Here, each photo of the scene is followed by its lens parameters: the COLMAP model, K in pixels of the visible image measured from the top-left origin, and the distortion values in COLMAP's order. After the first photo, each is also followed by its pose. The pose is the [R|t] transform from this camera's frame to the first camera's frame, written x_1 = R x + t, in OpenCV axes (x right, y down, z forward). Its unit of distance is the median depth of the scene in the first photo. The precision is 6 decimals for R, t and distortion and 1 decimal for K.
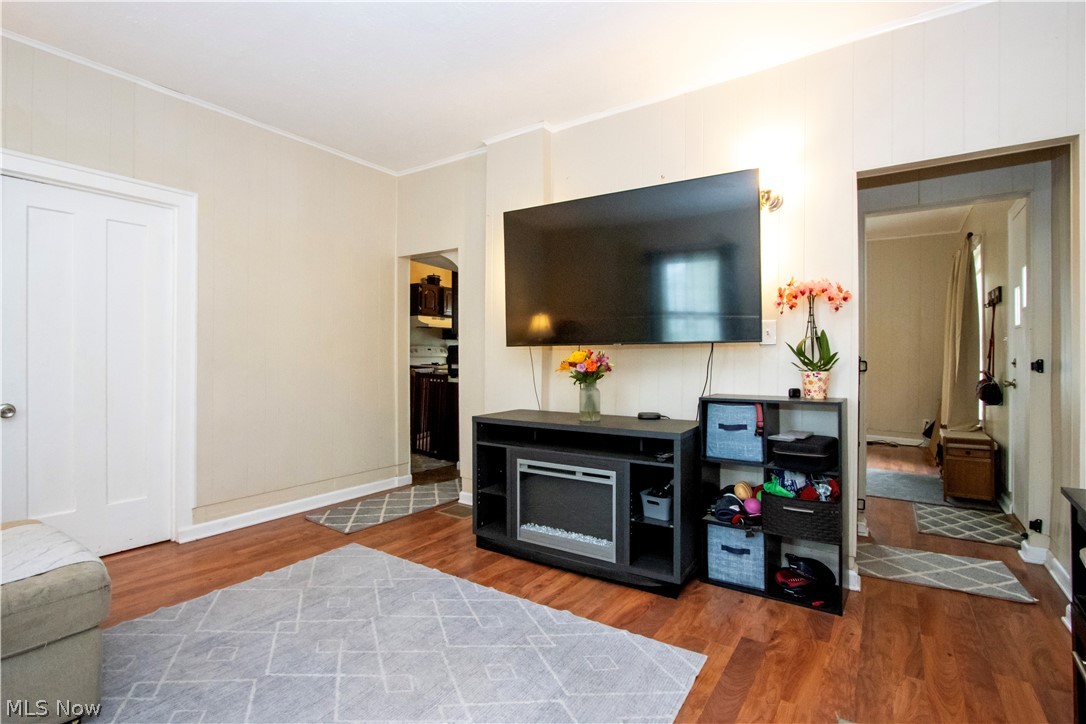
lens RADIAL K [[501.5, 0, 534.9], [0, 501.5, 352.8], [0, 0, 1]] dist [-0.022467, 0.004589]
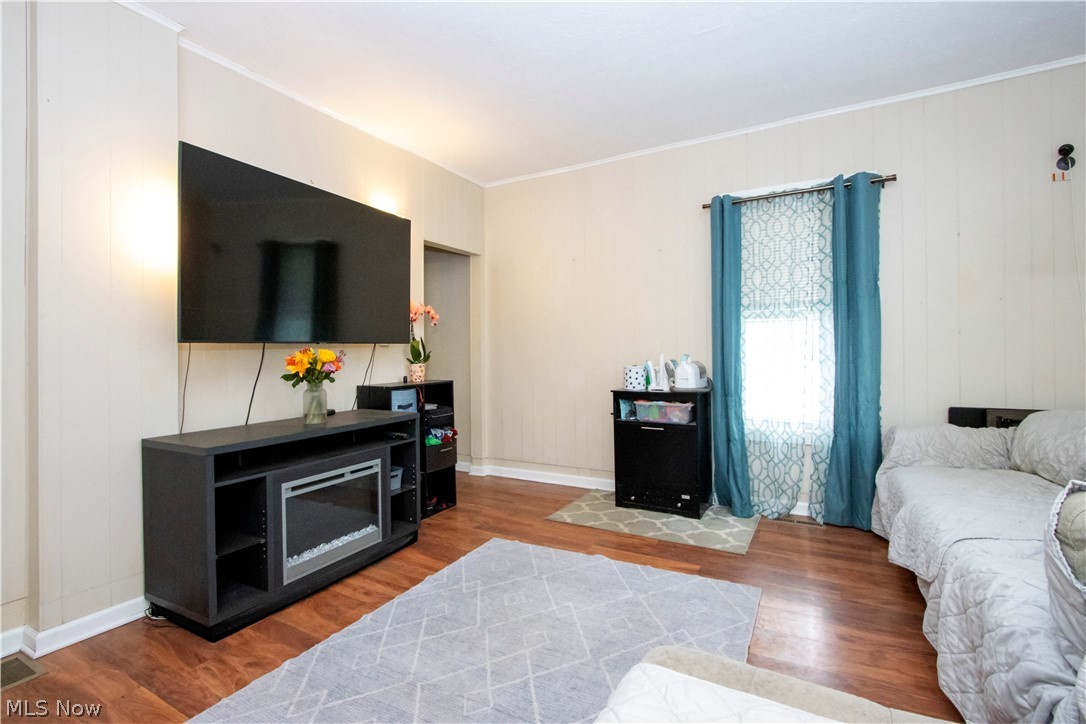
lens RADIAL K [[501.5, 0, 534.9], [0, 501.5, 352.8], [0, 0, 1]] dist [-0.022467, 0.004589]
pose [[-0.089764, 0.001250, 0.995962, -0.966277], [0.005620, 0.999984, -0.000749, 0.006632], [-0.995947, 0.005530, -0.089769, 0.754462]]
